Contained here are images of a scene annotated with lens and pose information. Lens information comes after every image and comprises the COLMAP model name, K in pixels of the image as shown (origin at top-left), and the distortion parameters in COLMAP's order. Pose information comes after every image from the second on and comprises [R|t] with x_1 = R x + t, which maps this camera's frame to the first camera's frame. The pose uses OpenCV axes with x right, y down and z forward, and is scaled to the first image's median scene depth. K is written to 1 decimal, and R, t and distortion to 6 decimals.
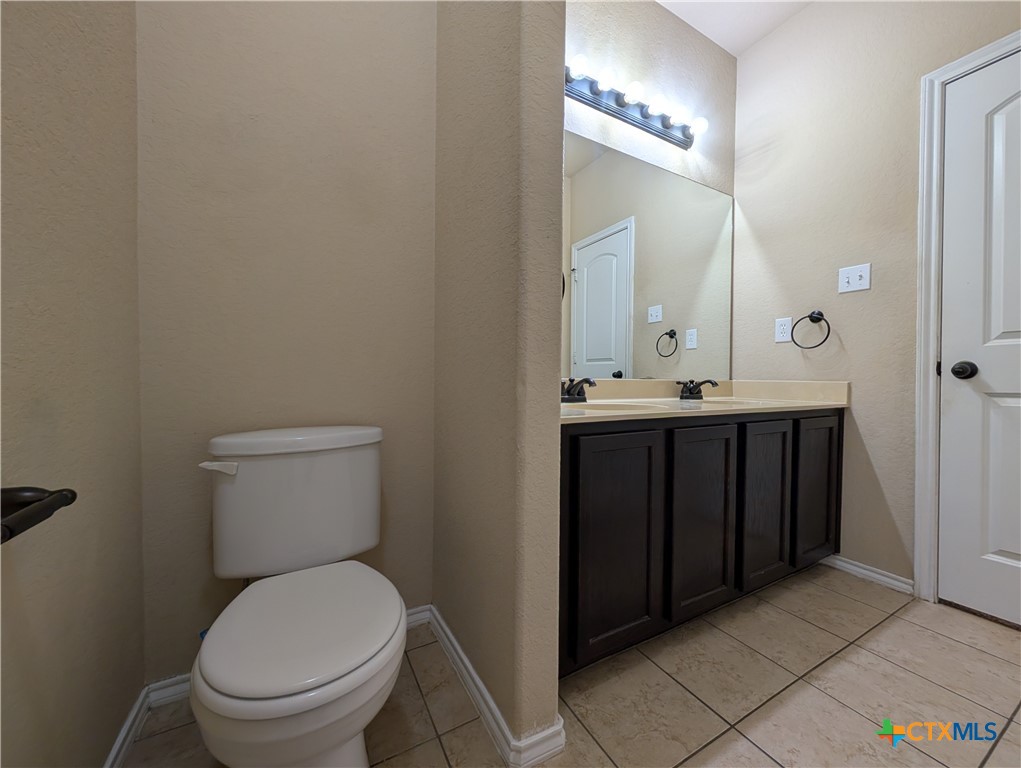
lens RADIAL K [[389.4, 0, 509.0], [0, 389.4, 382.6], [0, 0, 1]] dist [0.000370, -0.000024]
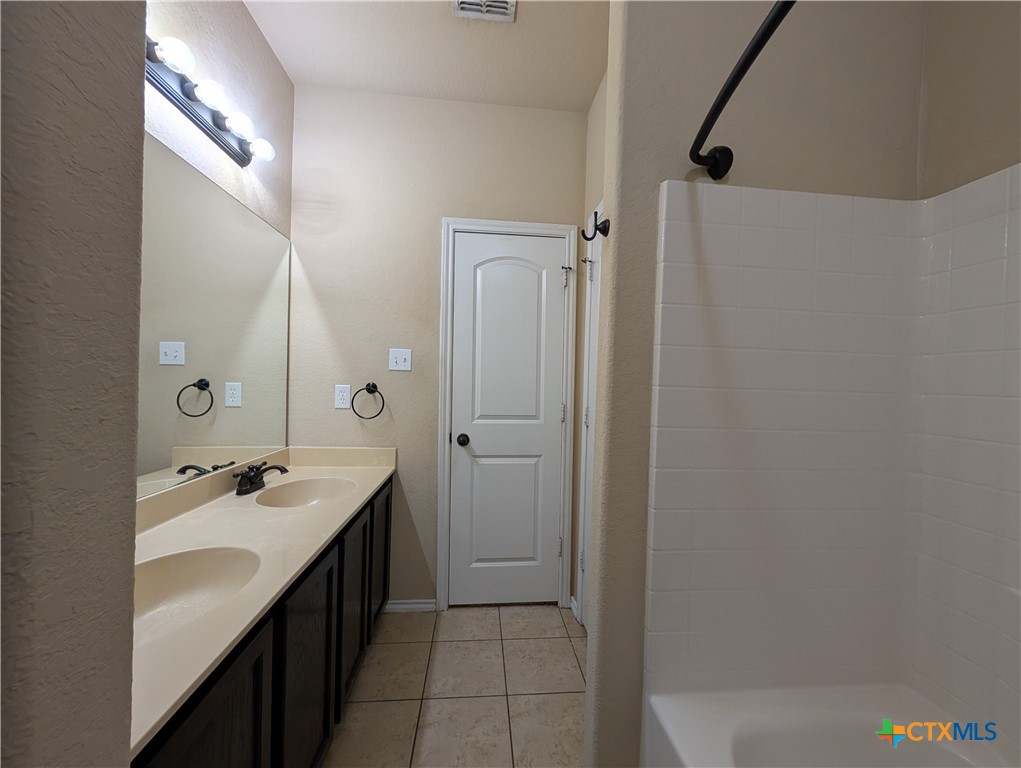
lens RADIAL K [[389.4, 0, 520.9], [0, 389.4, 388.0], [0, 0, 1]] dist [0.000370, -0.000024]
pose [[0.391971, -0.007047, 0.919951, -0.045315], [-0.011163, 0.999861, 0.012416, -0.184317], [-0.919910, -0.015136, 0.391837, 0.189534]]
